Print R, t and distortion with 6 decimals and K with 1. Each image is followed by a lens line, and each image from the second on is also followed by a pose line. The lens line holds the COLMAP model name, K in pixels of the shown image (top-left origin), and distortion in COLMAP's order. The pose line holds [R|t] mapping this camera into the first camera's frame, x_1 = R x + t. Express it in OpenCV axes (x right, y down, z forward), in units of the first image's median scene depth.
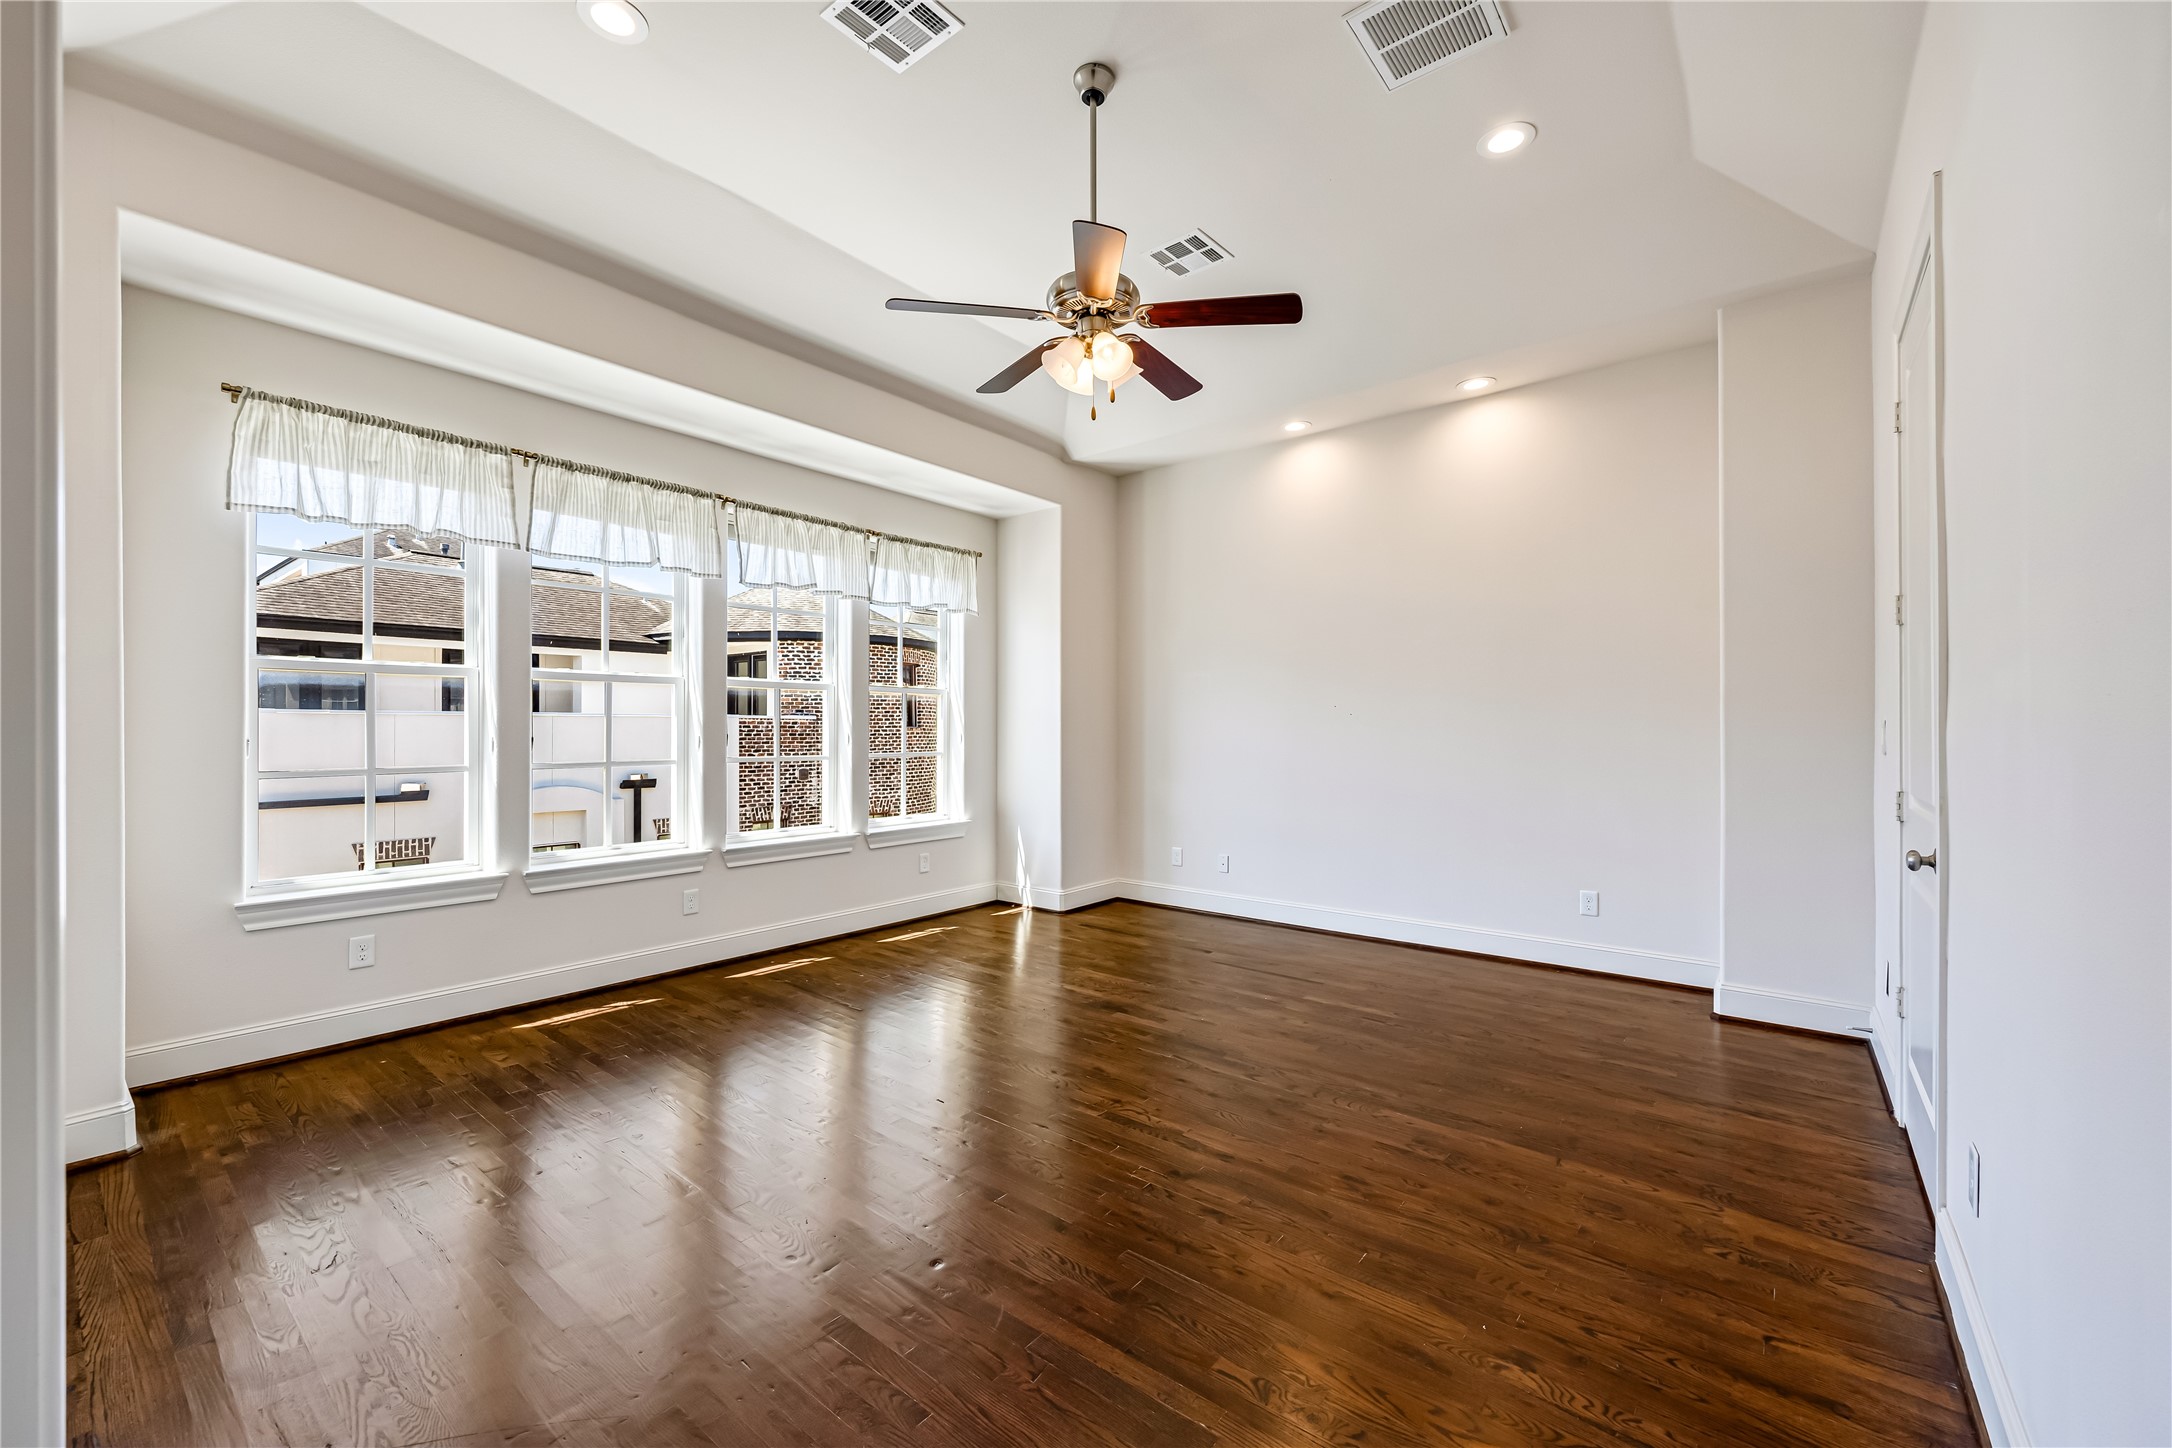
lens RADIAL K [[879.8, 0, 1070.3], [0, 879.8, 726.6], [0, 0, 1]] dist [0.000480, -0.000248]
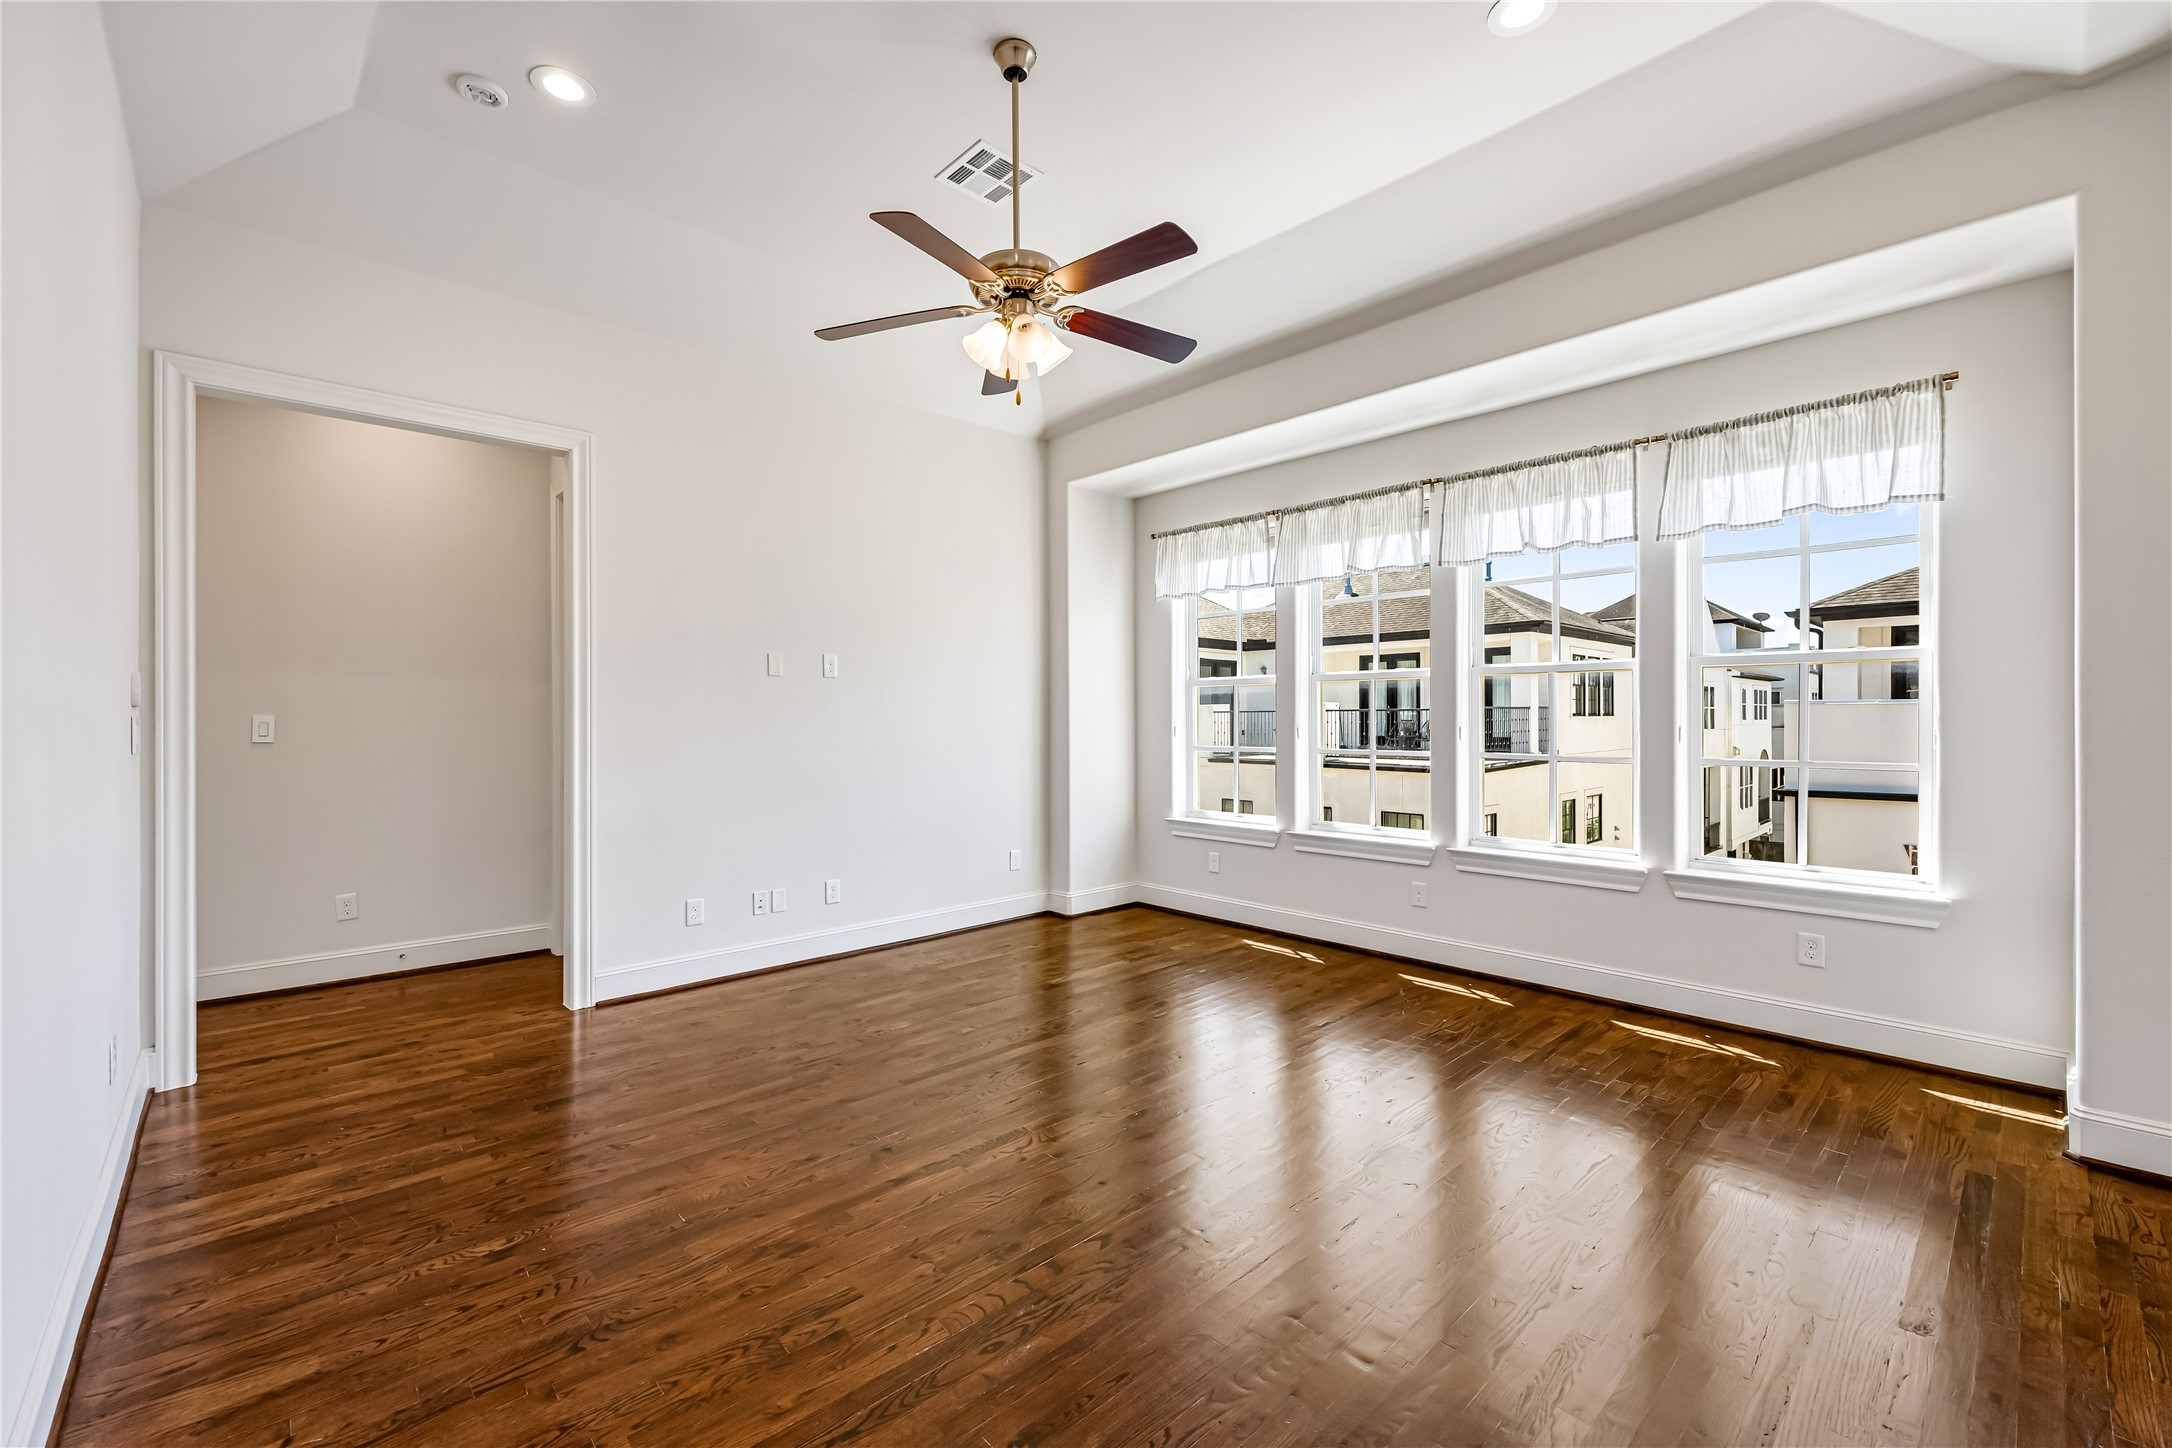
lens RADIAL K [[879.8, 0, 1073.3], [0, 879.8, 712.8], [0, 0, 1]] dist [0.000480, -0.000248]
pose [[-0.141826, -0.006000, -0.989873, 0.628839], [0.001831, 0.999978, -0.006323, -0.001488], [0.989890, -0.002709, -0.141812, 0.769781]]
